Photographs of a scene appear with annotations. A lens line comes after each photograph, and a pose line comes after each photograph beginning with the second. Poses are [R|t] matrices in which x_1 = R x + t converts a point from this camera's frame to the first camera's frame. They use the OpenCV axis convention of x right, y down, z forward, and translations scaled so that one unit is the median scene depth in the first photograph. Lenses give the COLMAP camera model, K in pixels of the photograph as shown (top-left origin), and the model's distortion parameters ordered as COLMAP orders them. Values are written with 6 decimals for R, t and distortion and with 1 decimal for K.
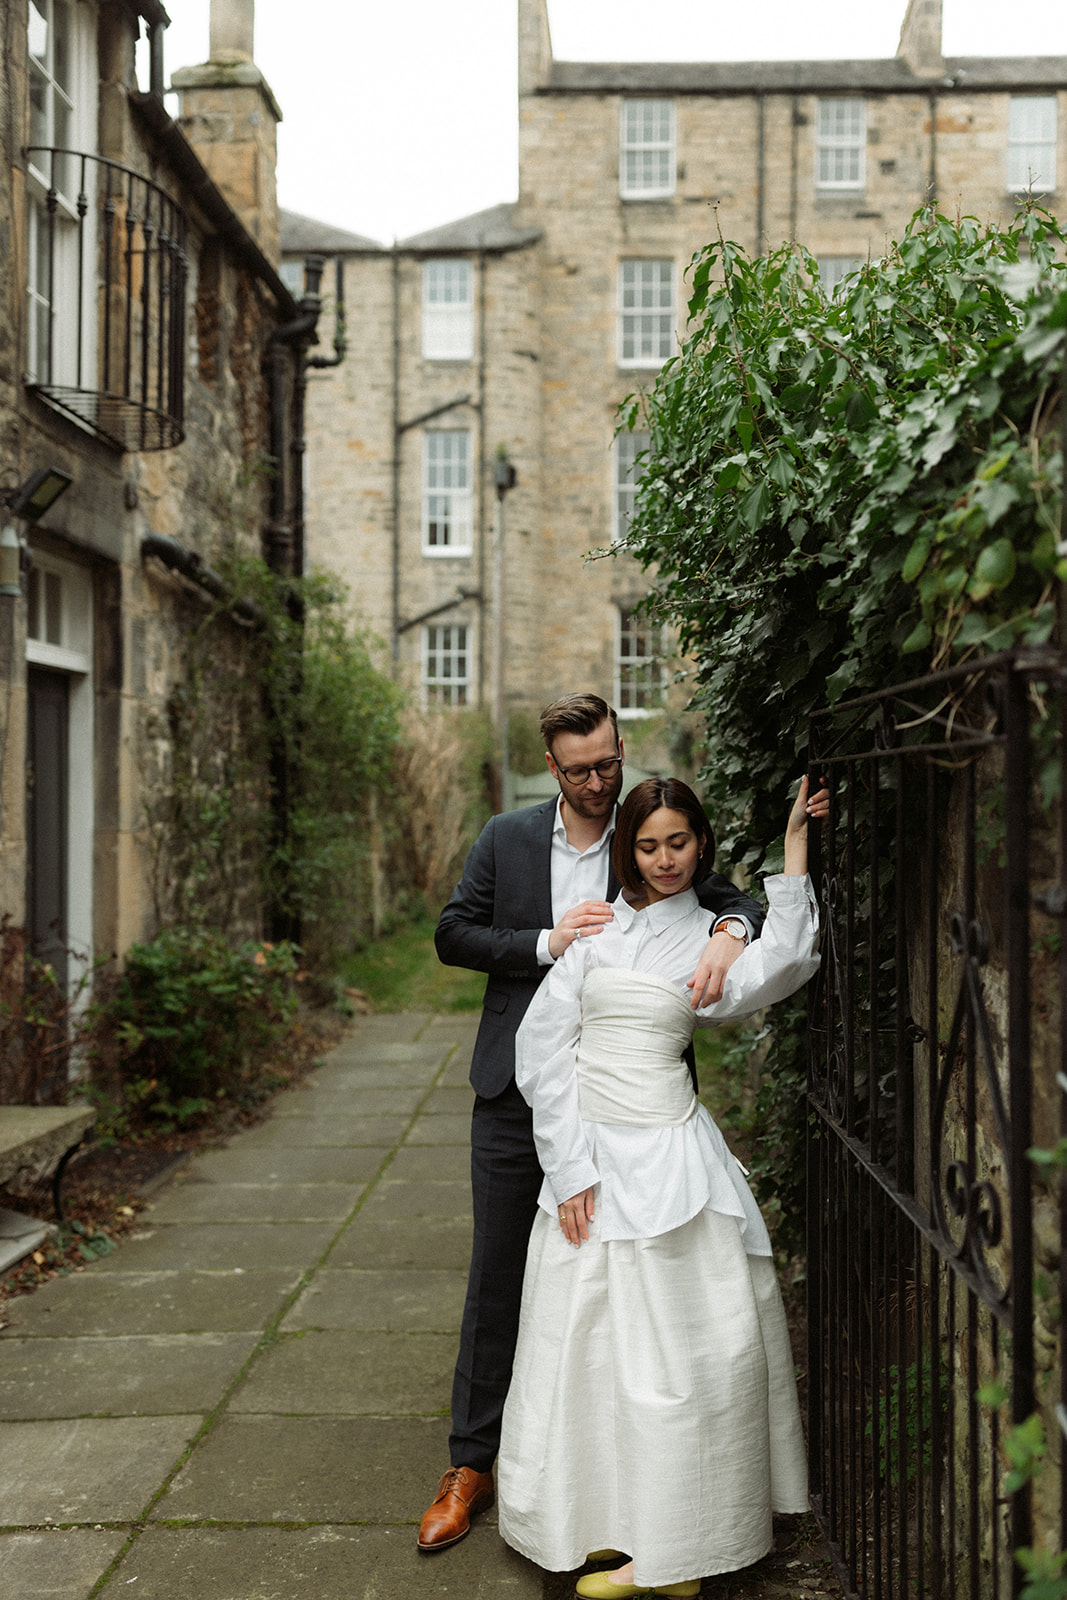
lens RADIAL K [[1969.4, 0, 546.3], [0, 1969.4, 796.7], [0, 0, 1]] dist [0.071361, 0.000000]
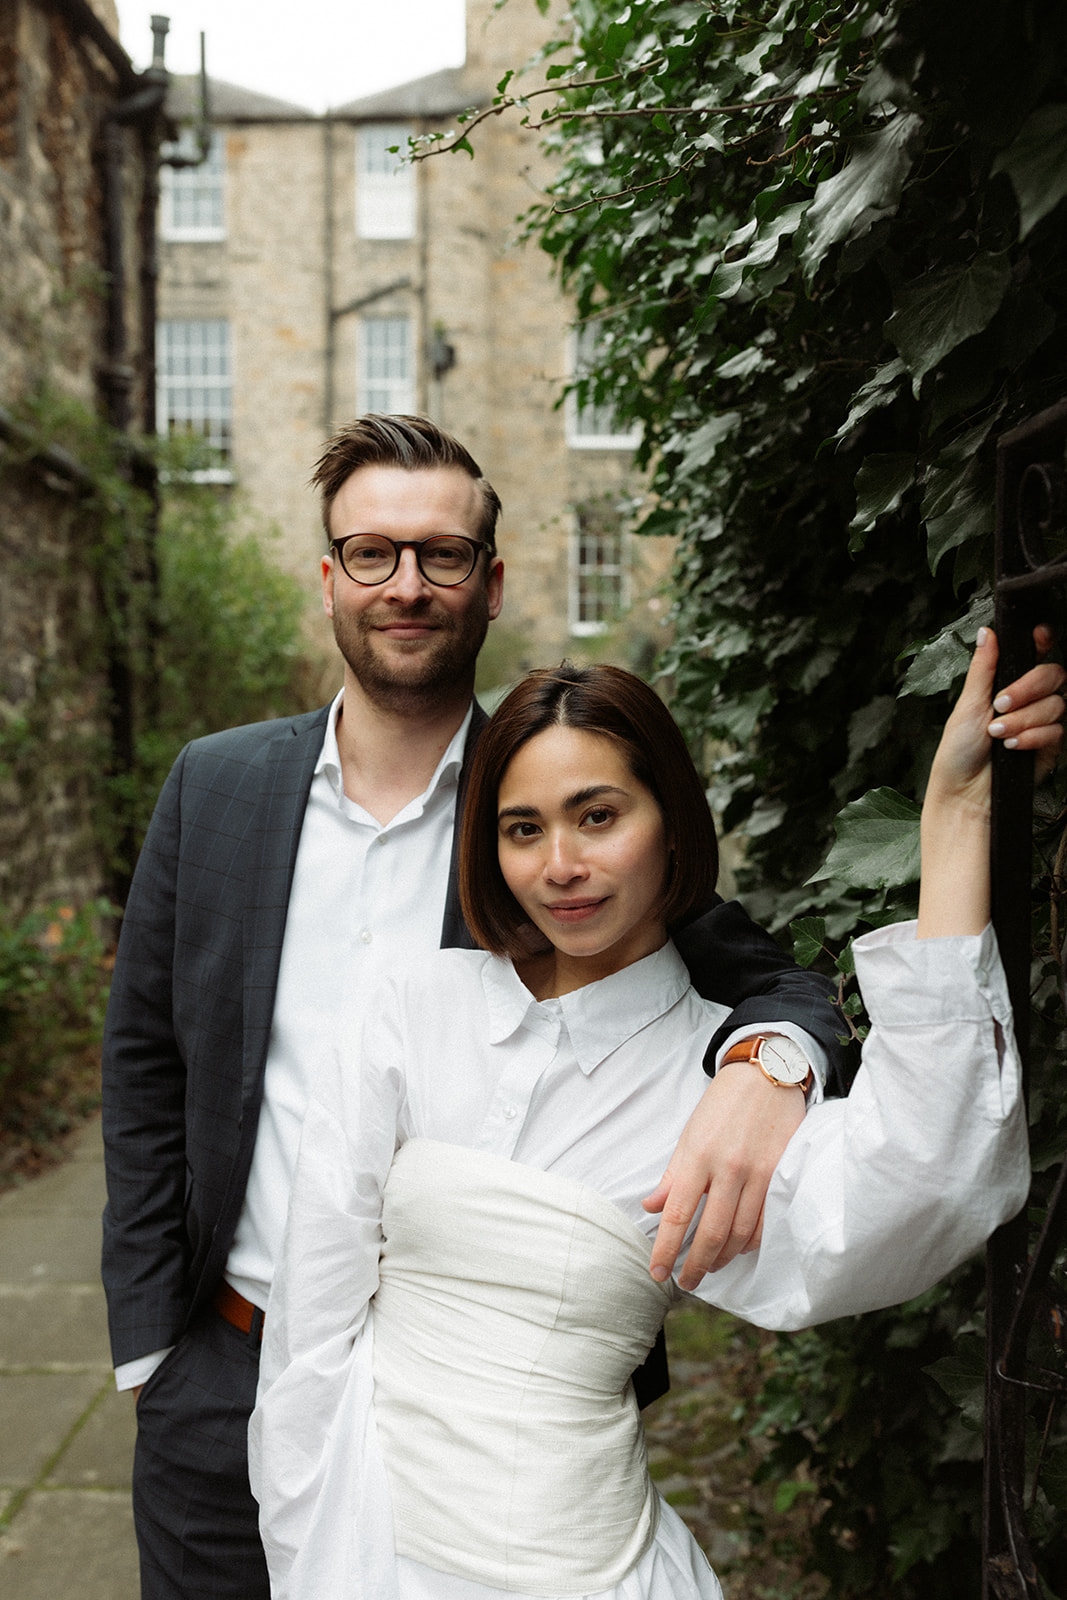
lens RADIAL K [[1739.9, 0, 520.7], [0, 1739.9, 784.0], [0, 0, 1]] dist [0.025597, 0.000000]
pose [[0.999986, -0.002776, -0.004398, 0.025666], [0.002932, 0.999357, 0.035730, 0.002442], [0.004296, -0.035742, 0.999352, 0.328279]]
